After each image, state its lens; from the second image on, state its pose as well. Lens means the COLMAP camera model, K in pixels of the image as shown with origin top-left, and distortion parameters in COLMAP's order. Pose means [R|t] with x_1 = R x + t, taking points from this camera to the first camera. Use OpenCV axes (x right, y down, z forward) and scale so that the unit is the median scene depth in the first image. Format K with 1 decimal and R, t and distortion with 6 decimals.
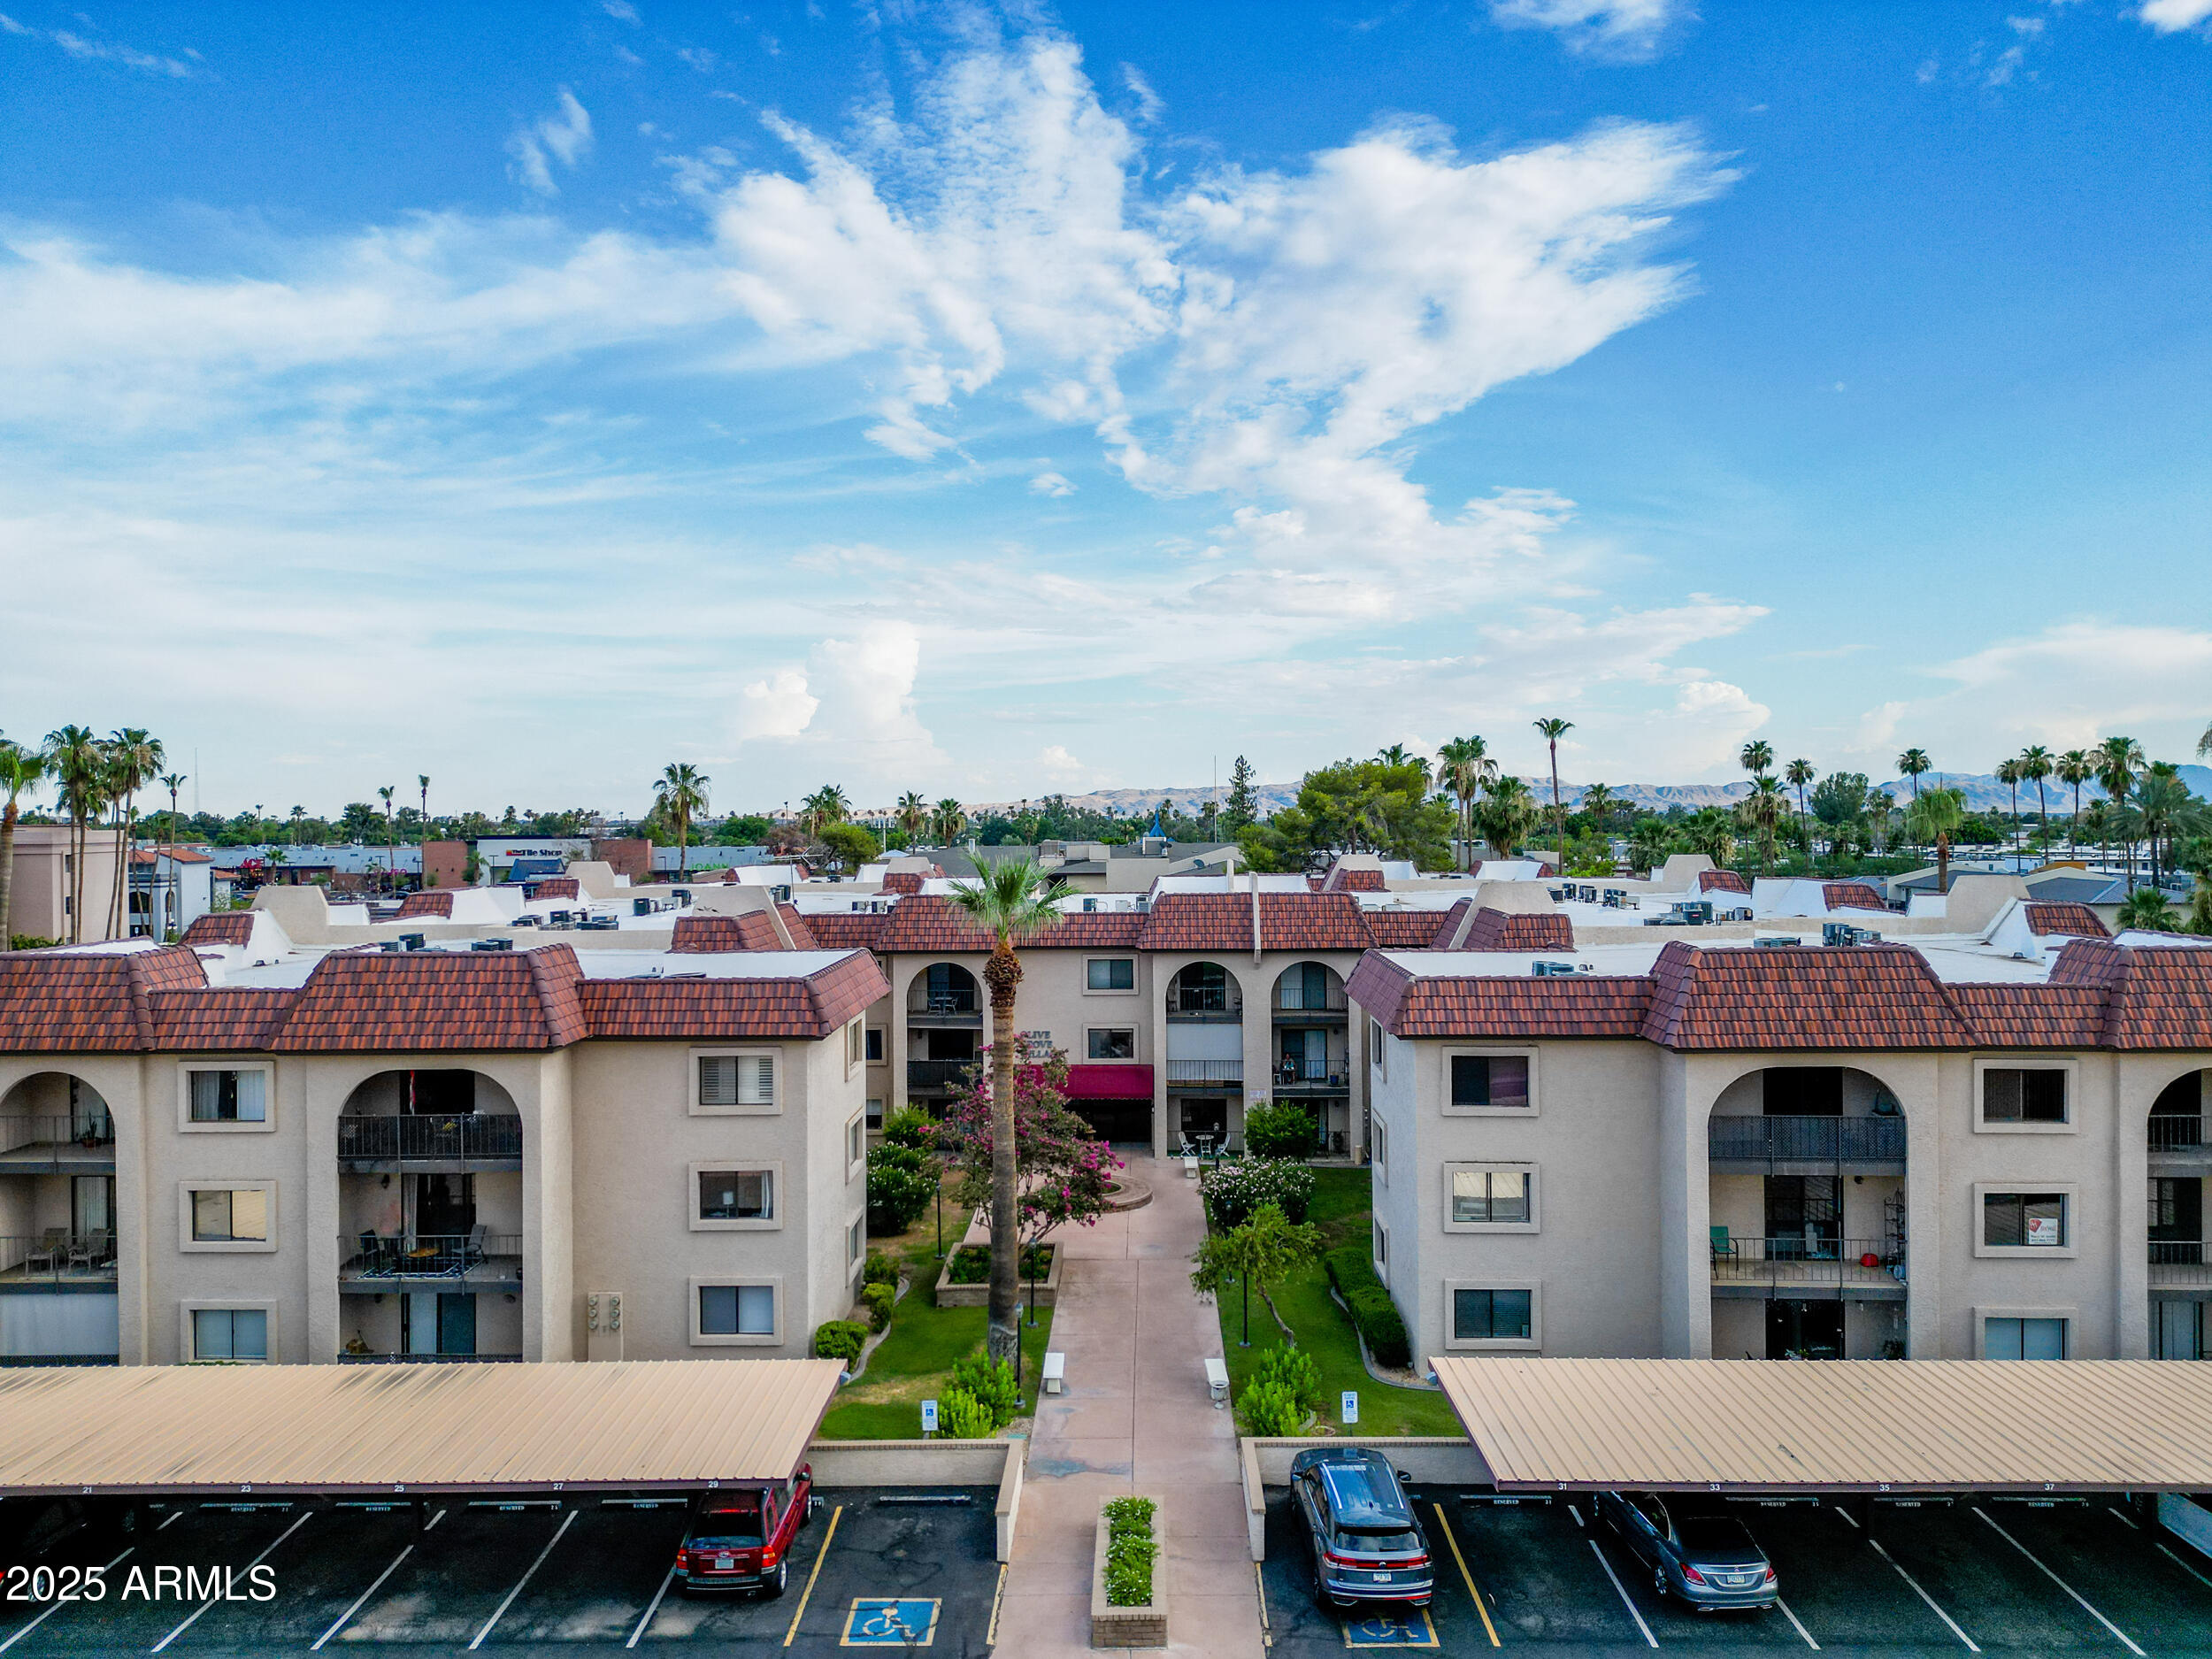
lens RADIAL K [[1545.1, 0, 1106.0], [0, 1545.1, 829.5], [0, 0, 1]] dist [0.005378, -0.001300]
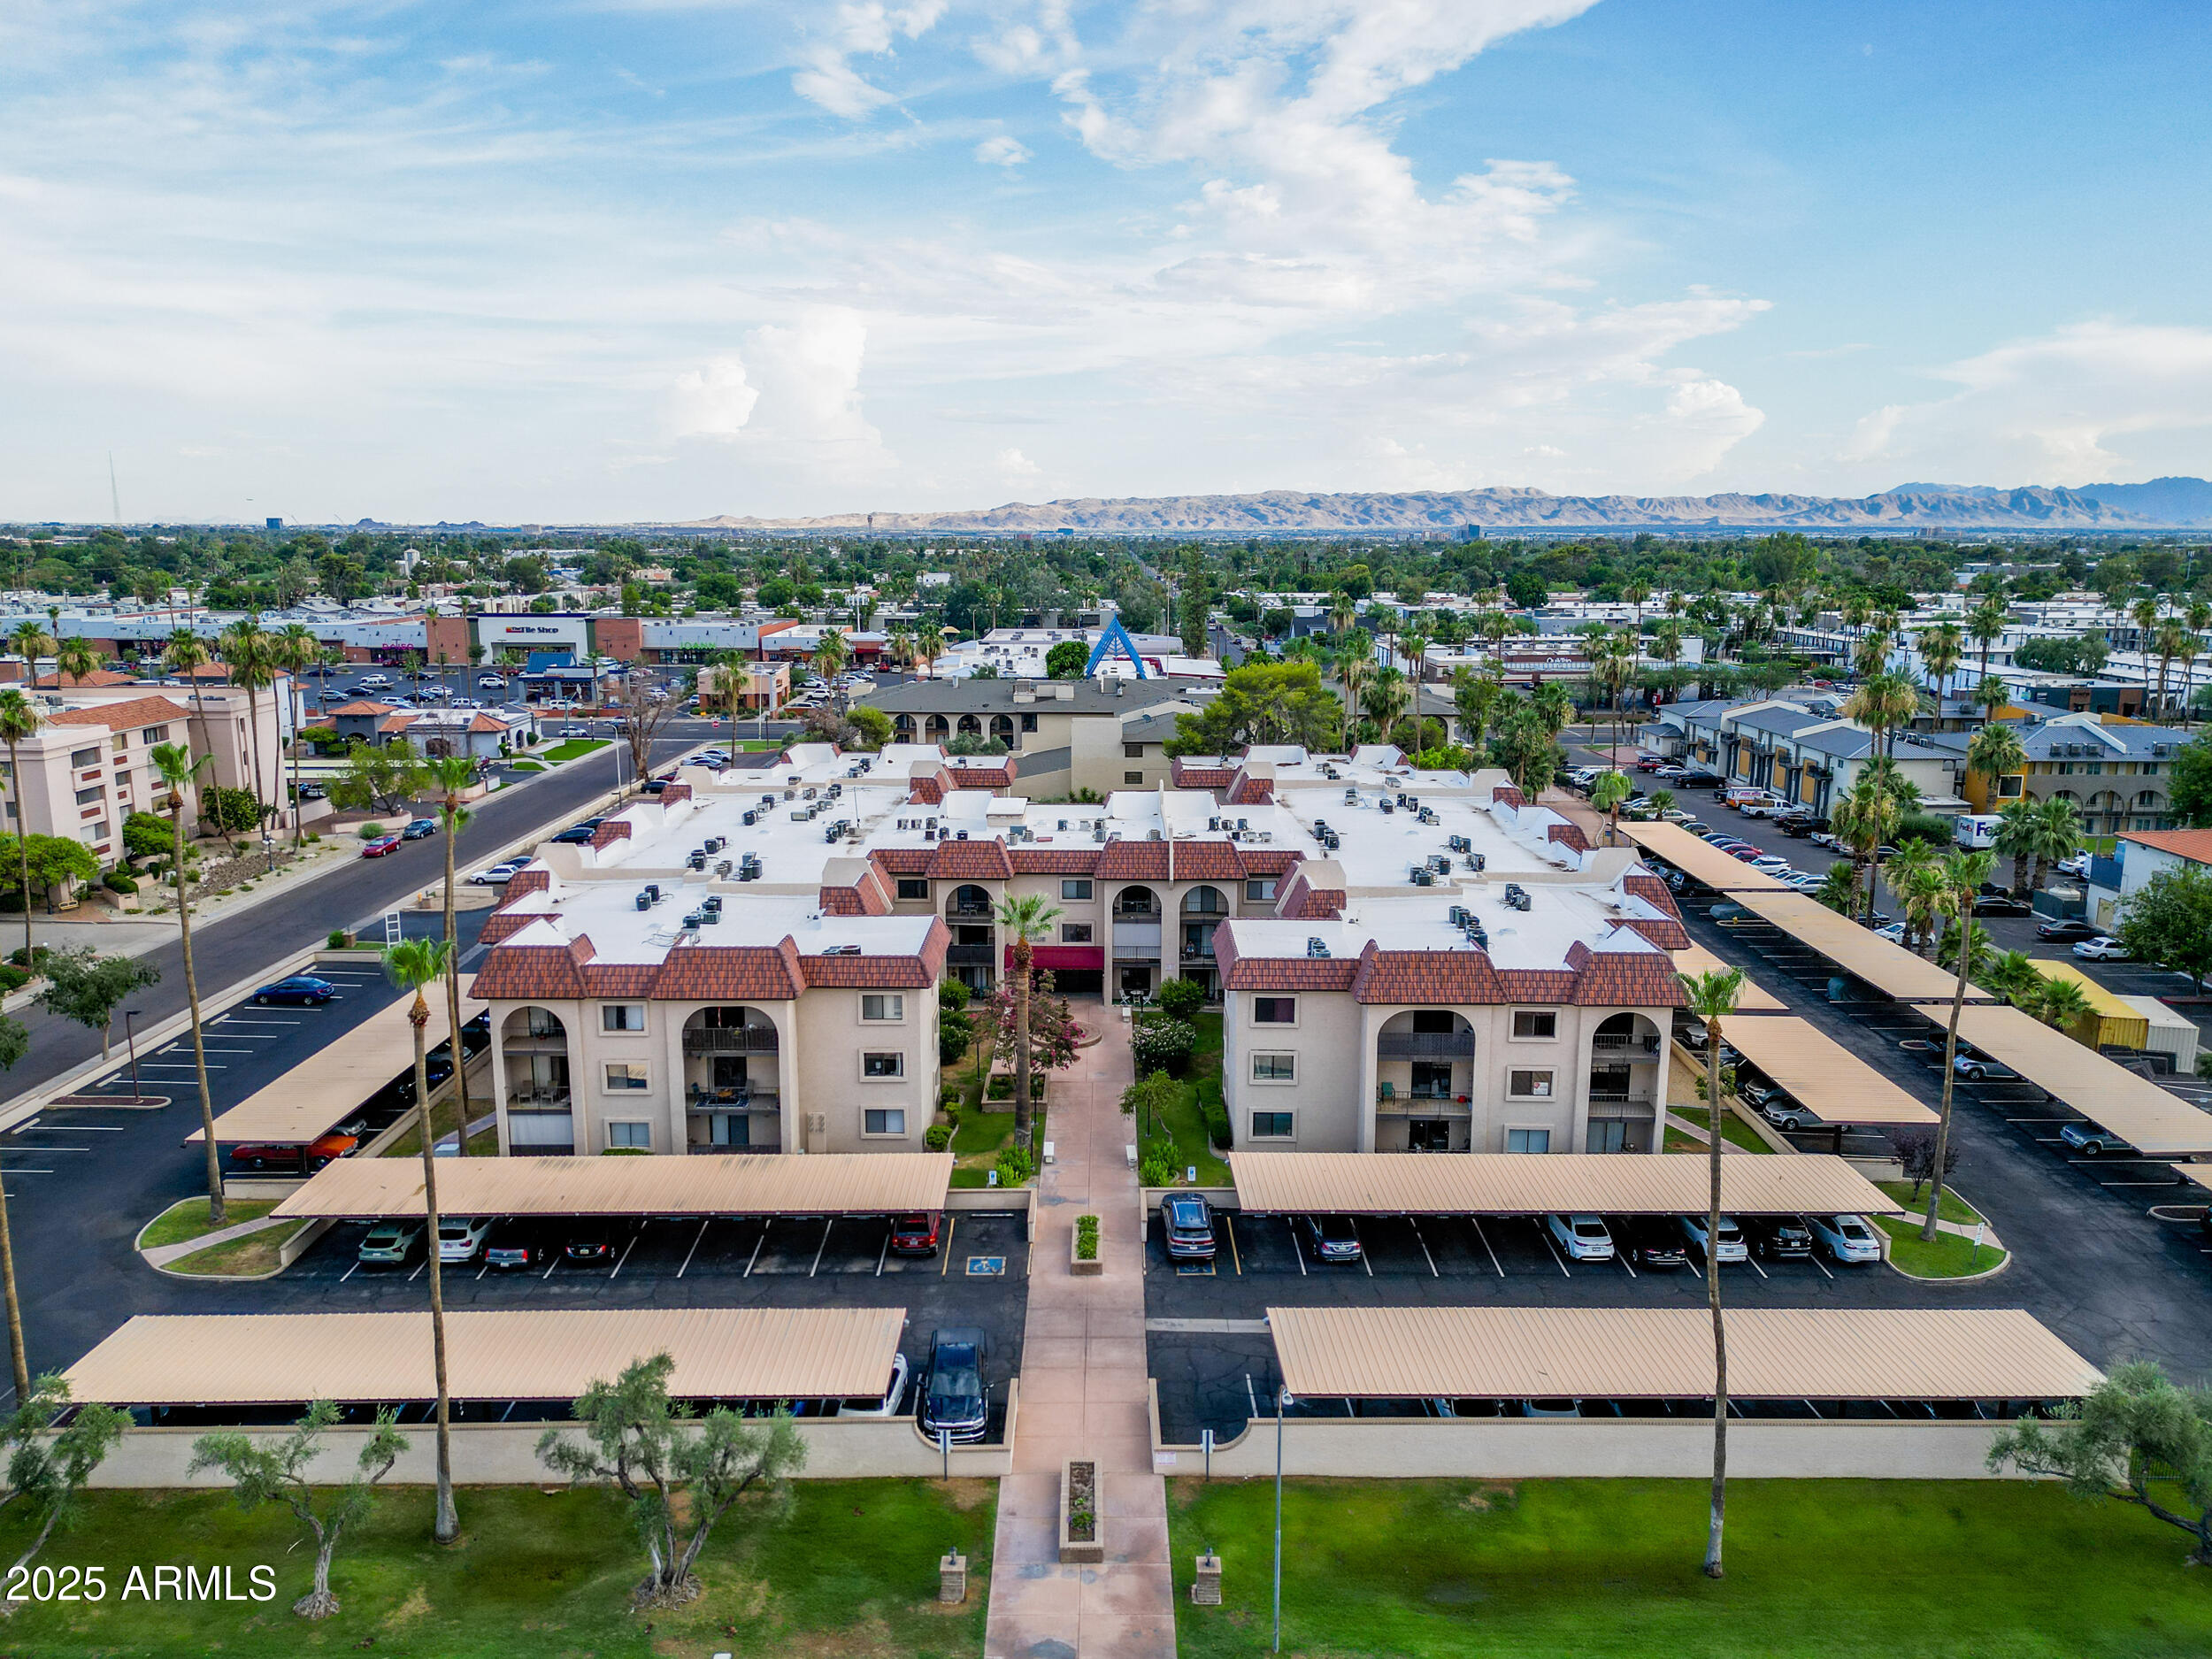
lens RADIAL K [[1545.1, 0, 1106.0], [0, 1545.1, 829.5], [0, 0, 1]] dist [0.005378, -0.001300]
pose [[0.999647, 0.005860, 0.025929, -0.014794], [-0.010332, 0.984364, 0.175845, -0.402857], [-0.024493, -0.176051, 0.984076, -0.869654]]
